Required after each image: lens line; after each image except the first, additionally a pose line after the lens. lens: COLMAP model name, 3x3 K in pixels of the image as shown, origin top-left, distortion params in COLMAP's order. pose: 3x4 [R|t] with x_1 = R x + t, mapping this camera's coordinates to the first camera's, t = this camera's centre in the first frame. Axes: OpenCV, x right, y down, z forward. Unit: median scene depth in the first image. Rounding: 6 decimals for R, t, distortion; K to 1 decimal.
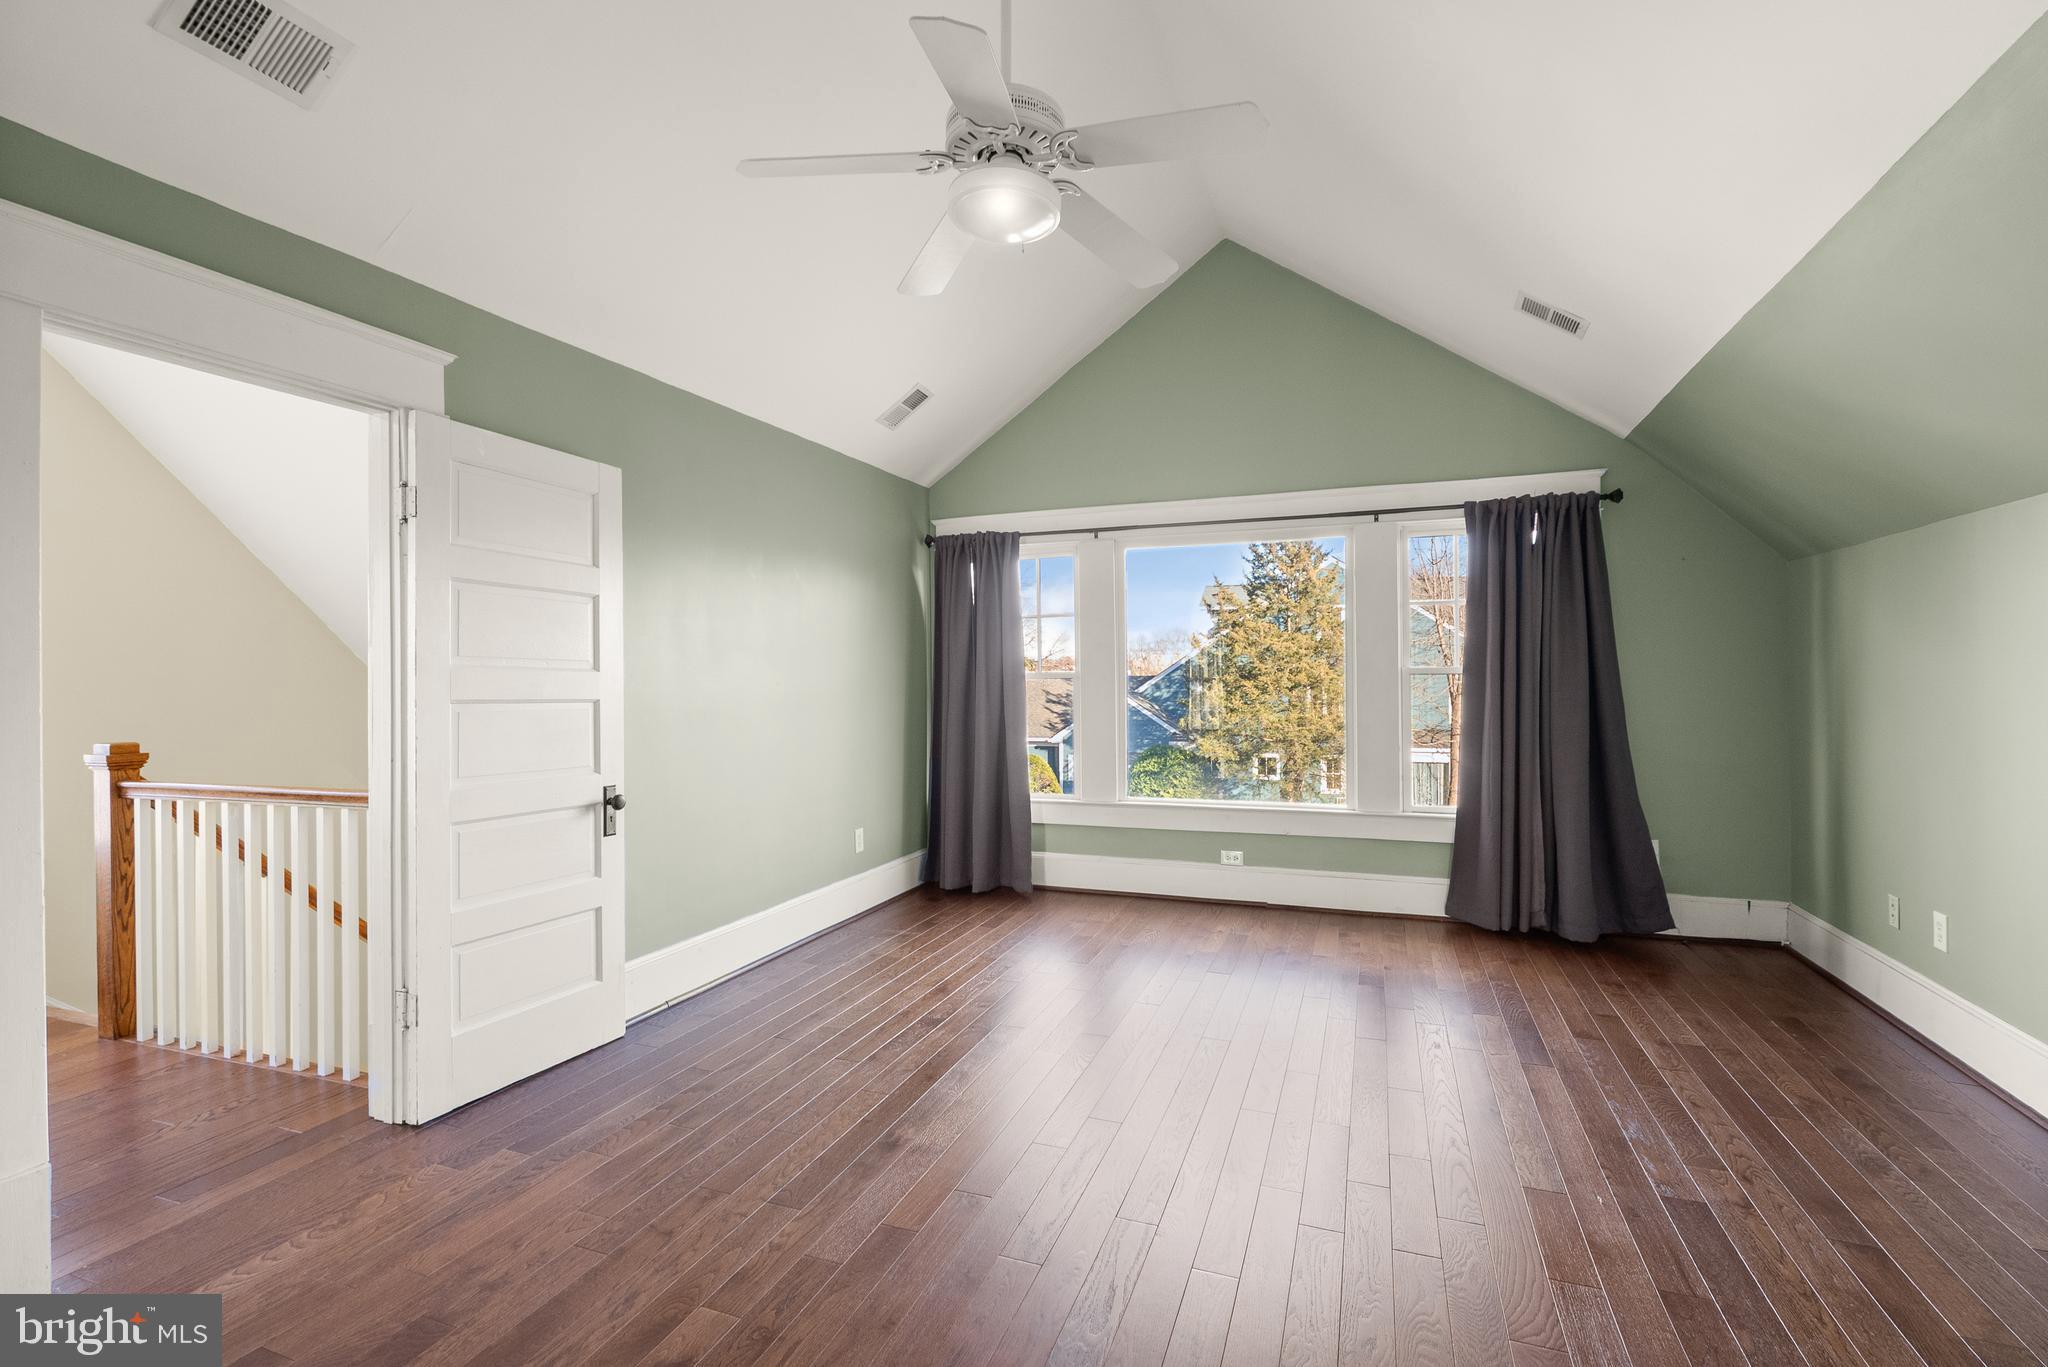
lens RADIAL K [[970.7, 0, 1035.0], [0, 970.7, 689.1], [0, 0, 1]] dist [-0.002514, 0.000414]
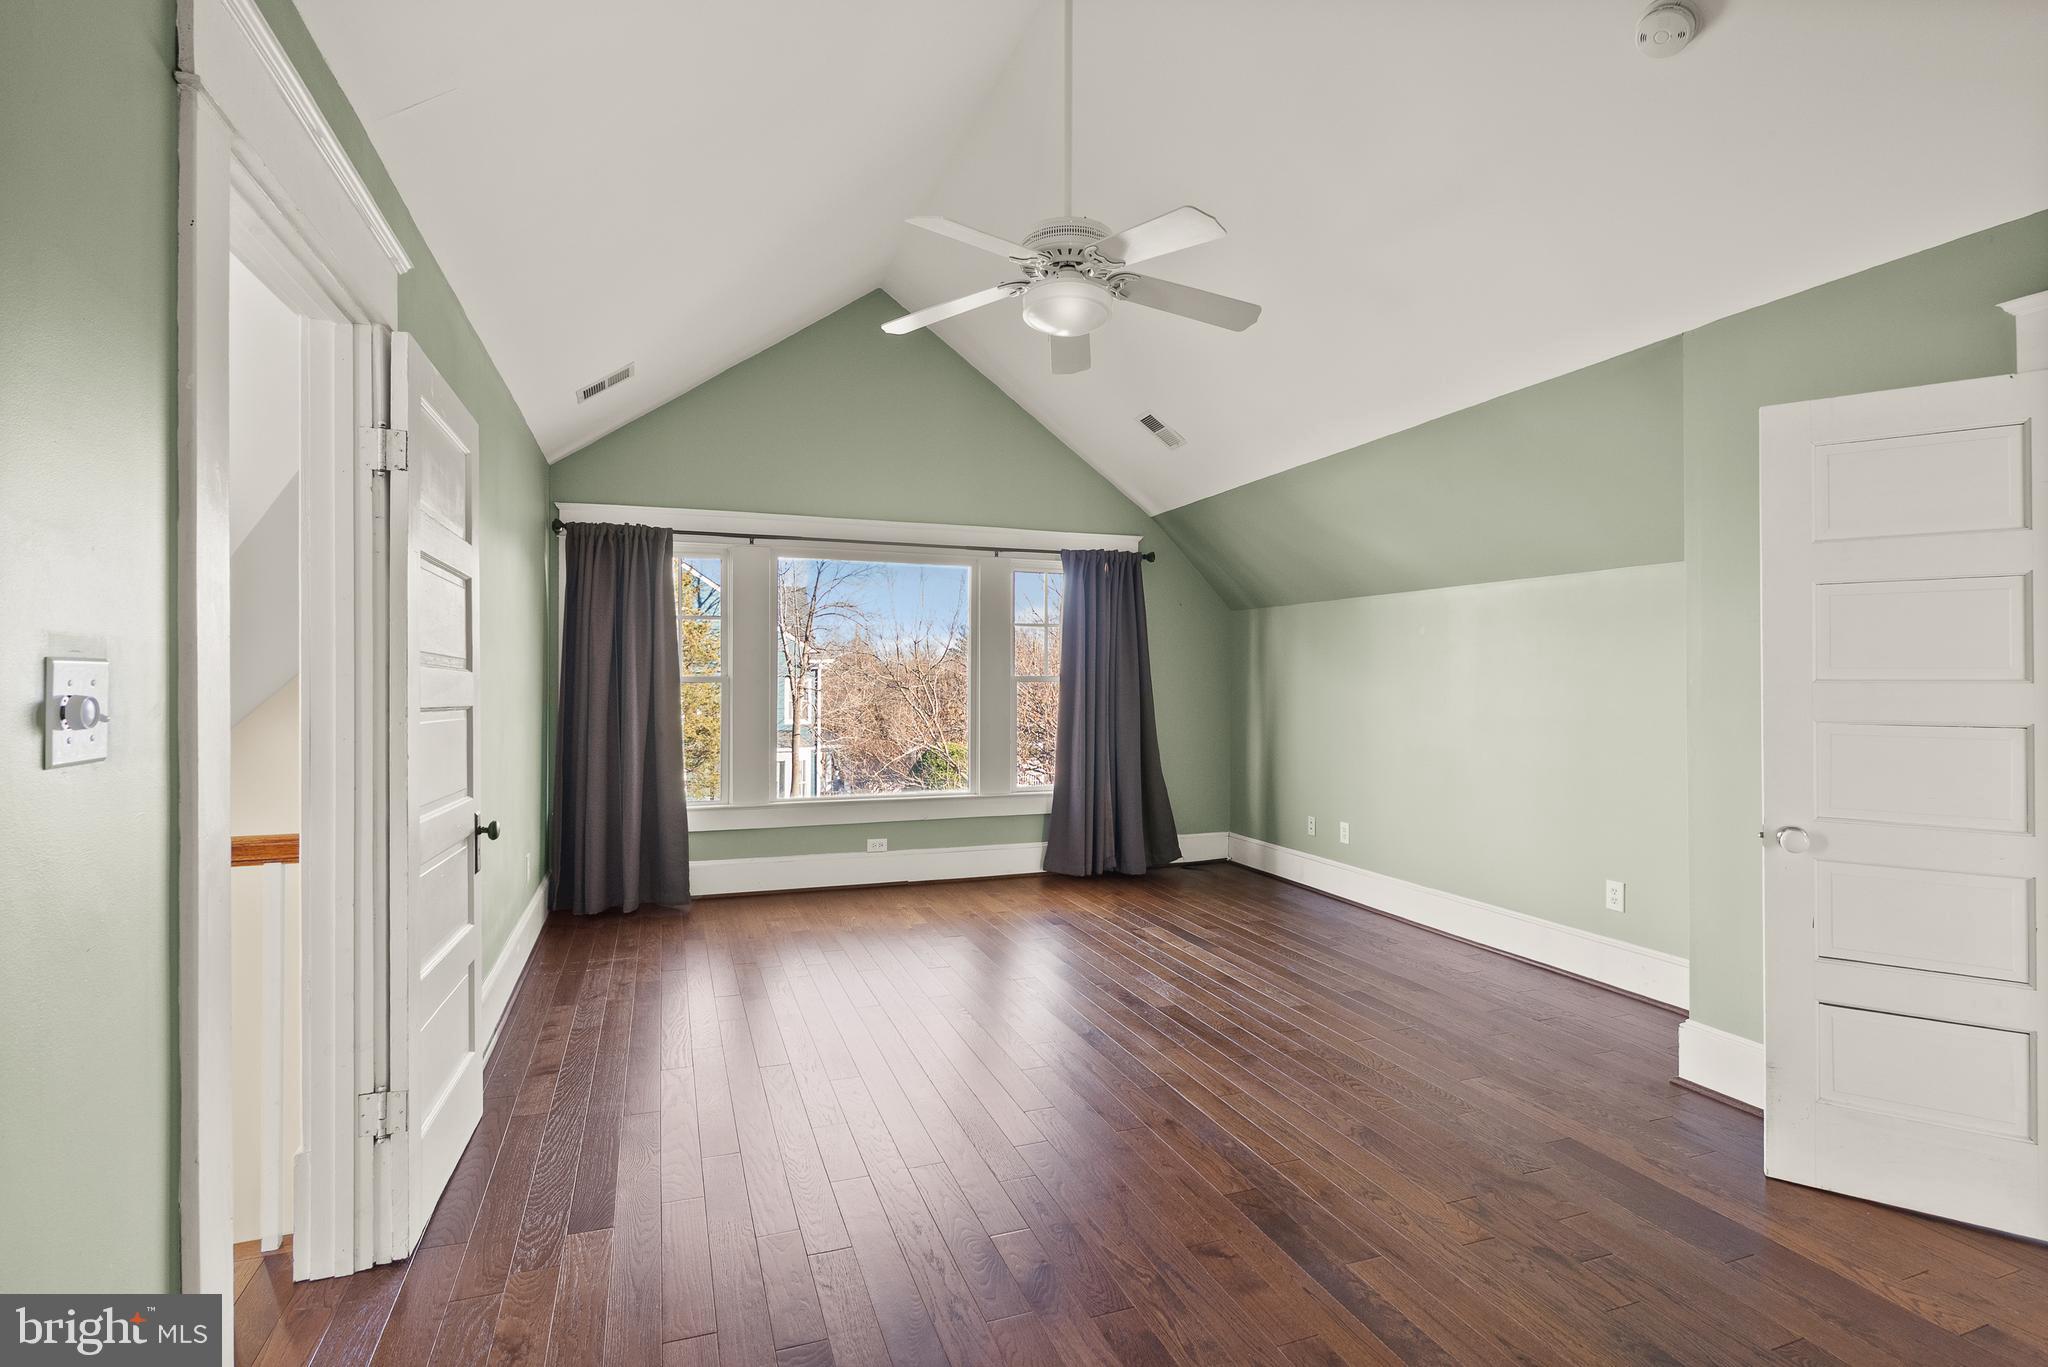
lens RADIAL K [[960.8, 0, 1076.5], [0, 960.8, 687.1], [0, 0, 1]] dist [0.000411, 0.000473]
pose [[0.736014, 0.004622, 0.676950, -0.420456], [-0.000369, 0.999979, -0.006427, 0.000013], [-0.676966, 0.004481, 0.736001, 0.040758]]
